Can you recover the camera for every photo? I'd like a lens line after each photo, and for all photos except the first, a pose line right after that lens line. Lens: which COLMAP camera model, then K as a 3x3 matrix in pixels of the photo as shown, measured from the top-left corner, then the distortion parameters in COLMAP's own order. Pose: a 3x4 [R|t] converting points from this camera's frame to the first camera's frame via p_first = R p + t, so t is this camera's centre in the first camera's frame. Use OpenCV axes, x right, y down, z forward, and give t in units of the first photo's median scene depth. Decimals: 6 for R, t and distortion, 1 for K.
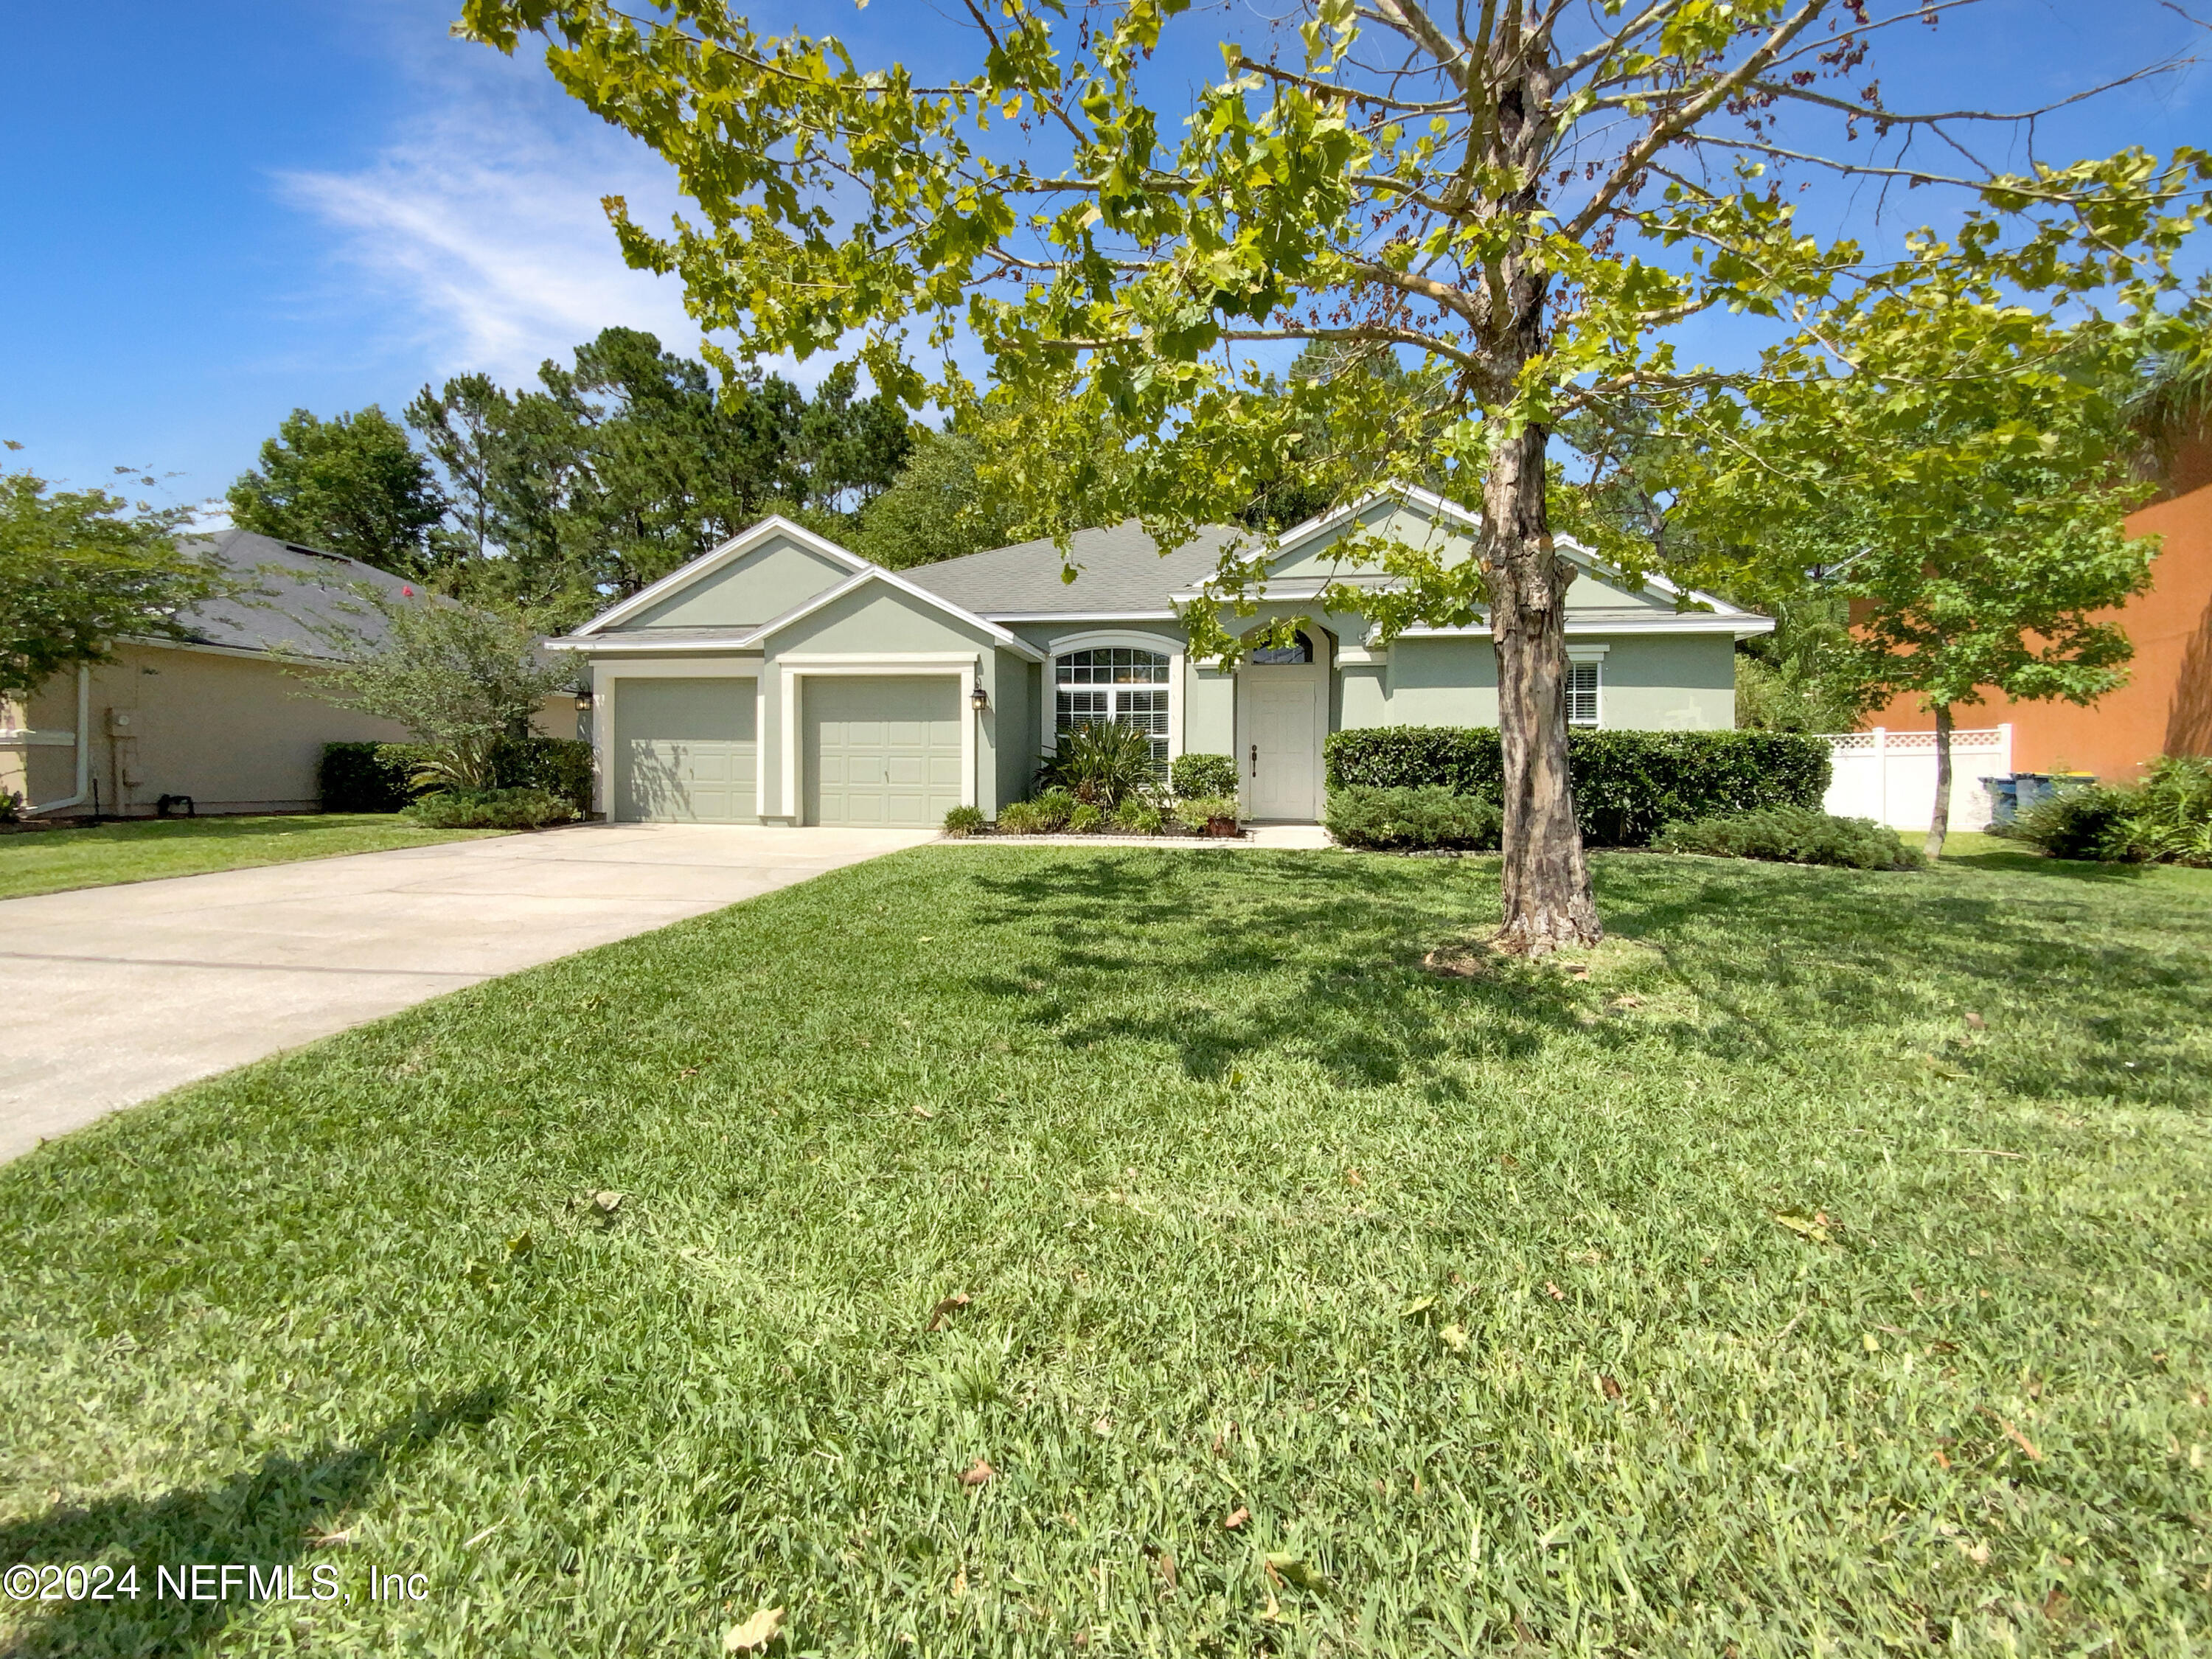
lens RADIAL K [[920.5, 0, 1098.2], [0, 920.5, 835.7], [0, 0, 1]] dist [0.010369, -0.007110]
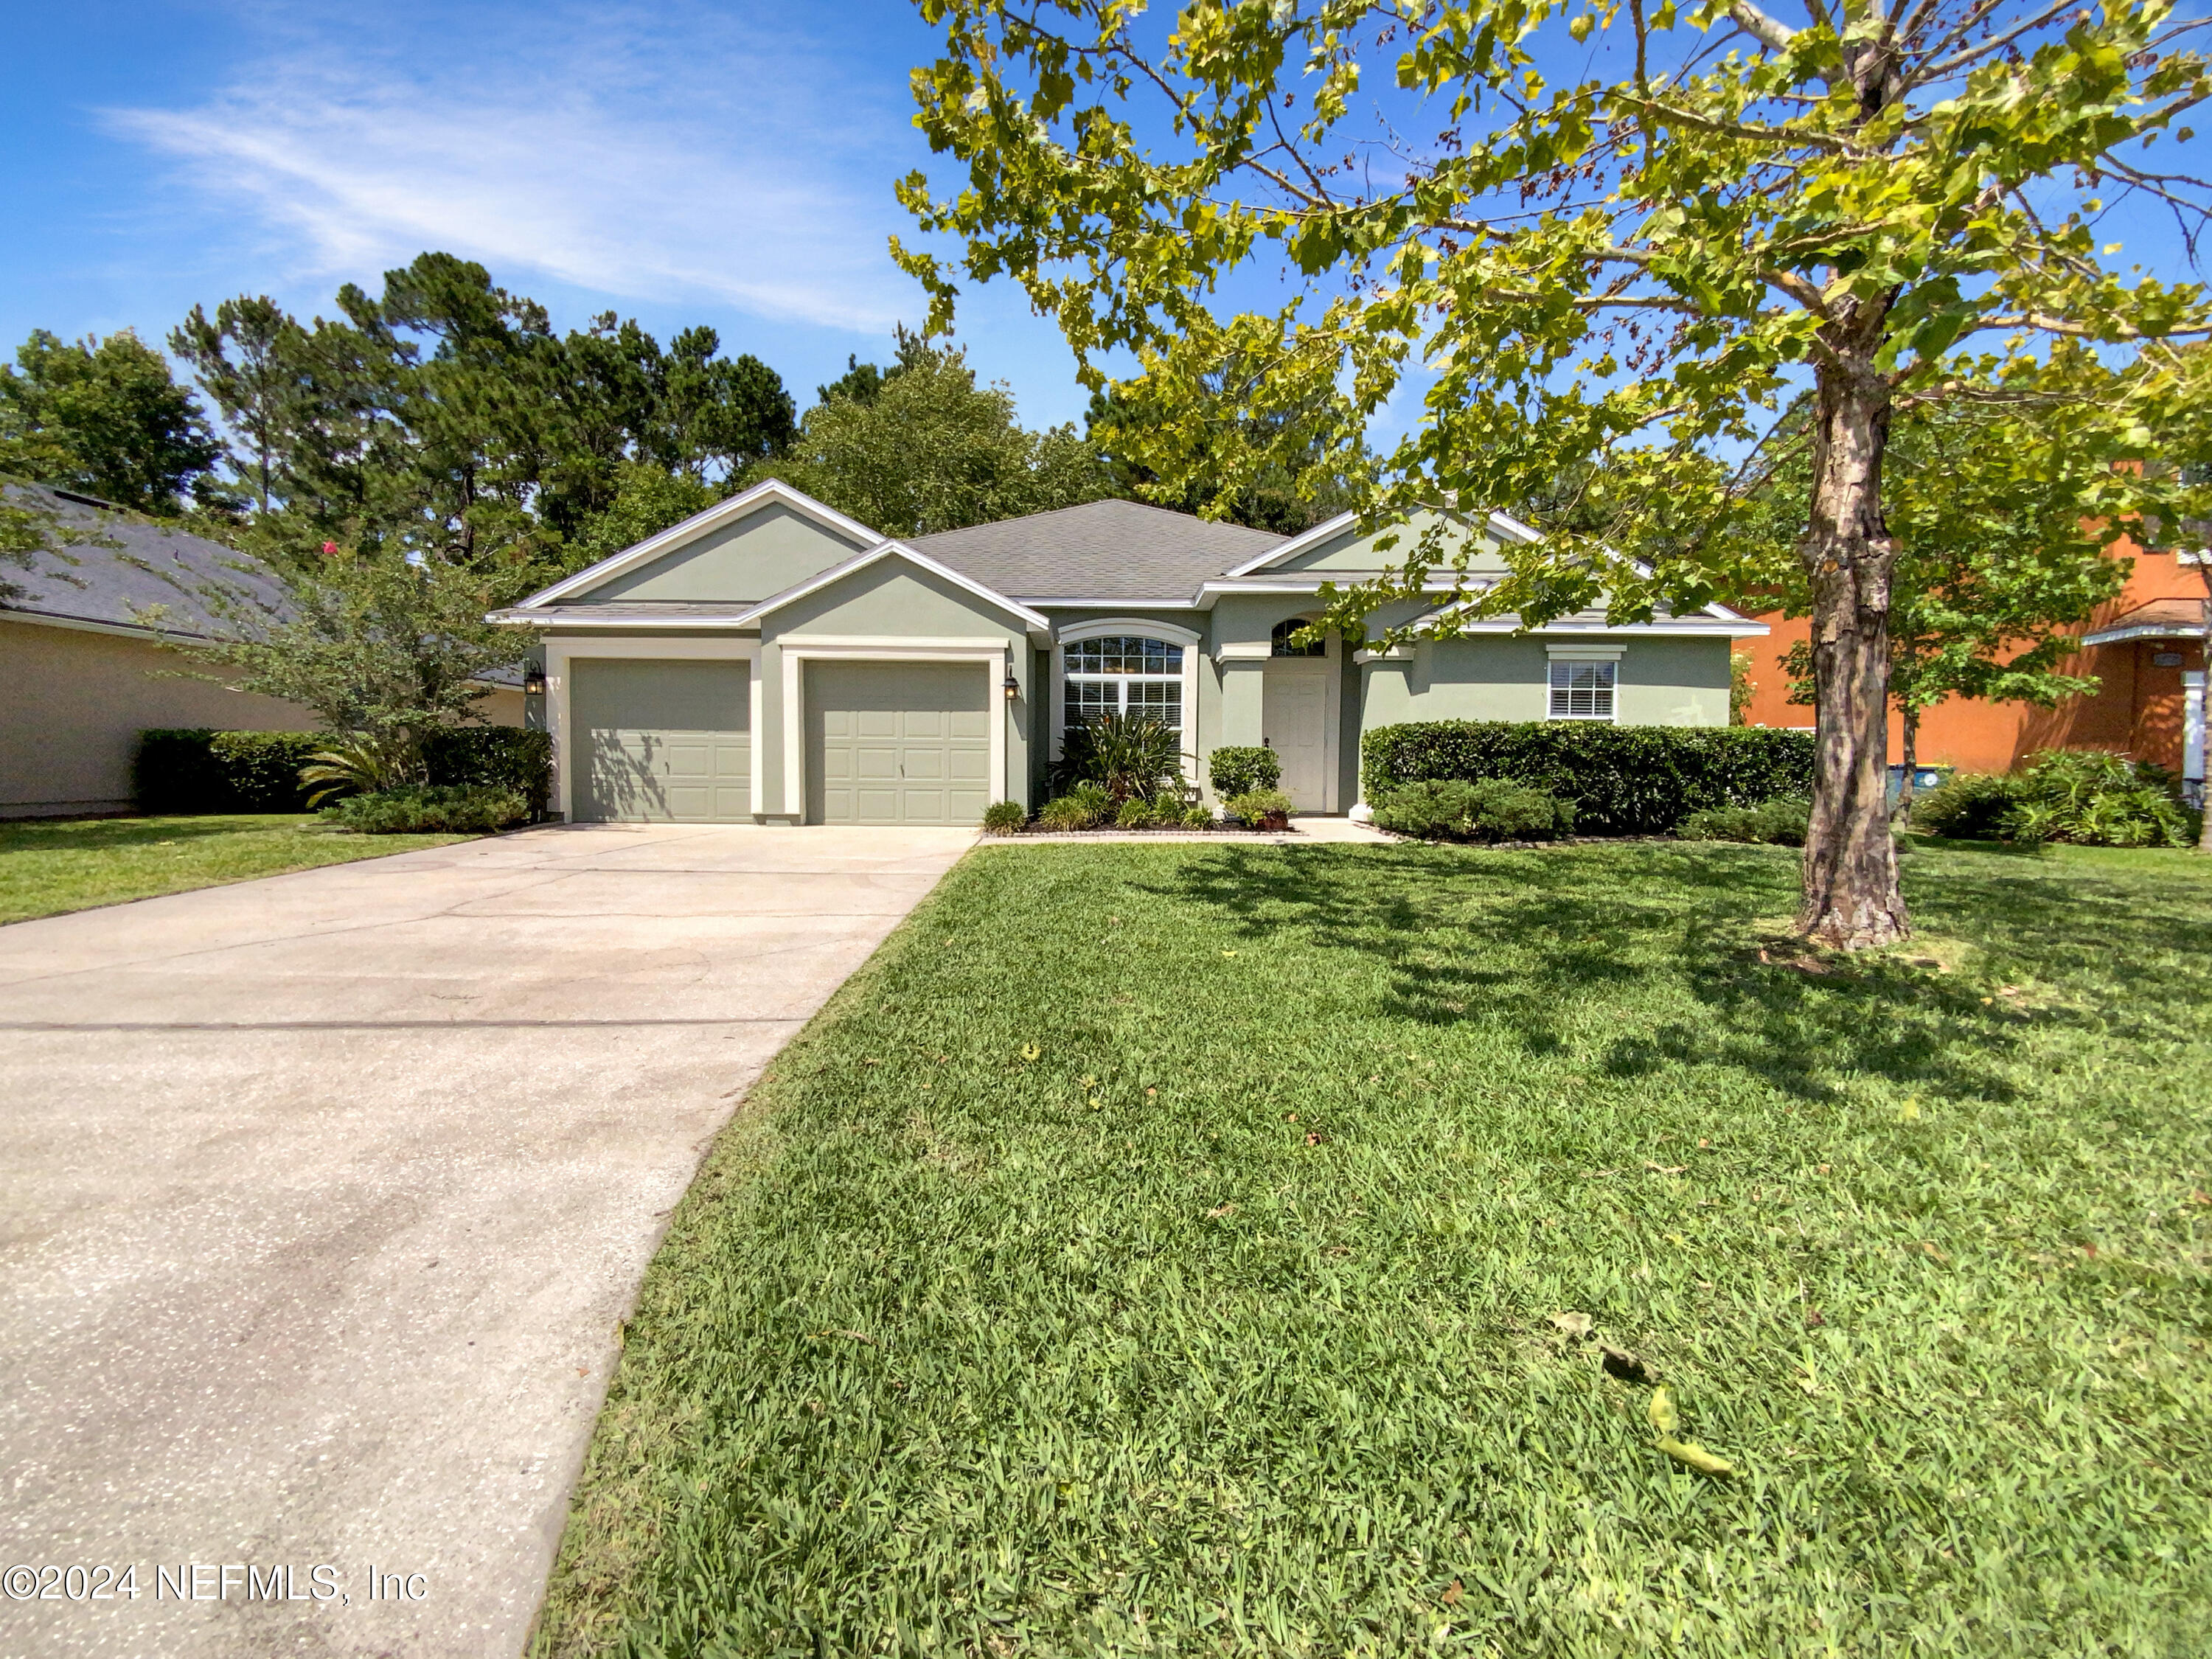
lens RADIAL K [[920.5, 0, 1165.3], [0, 920.5, 857.8], [0, 0, 1]] dist [0.010369, -0.007110]
pose [[0.984791, -0.018861, 0.172715, -0.127108], [0.013000, 0.999303, 0.035000, -0.004987], [-0.173254, -0.032223, 0.984350, 0.032932]]
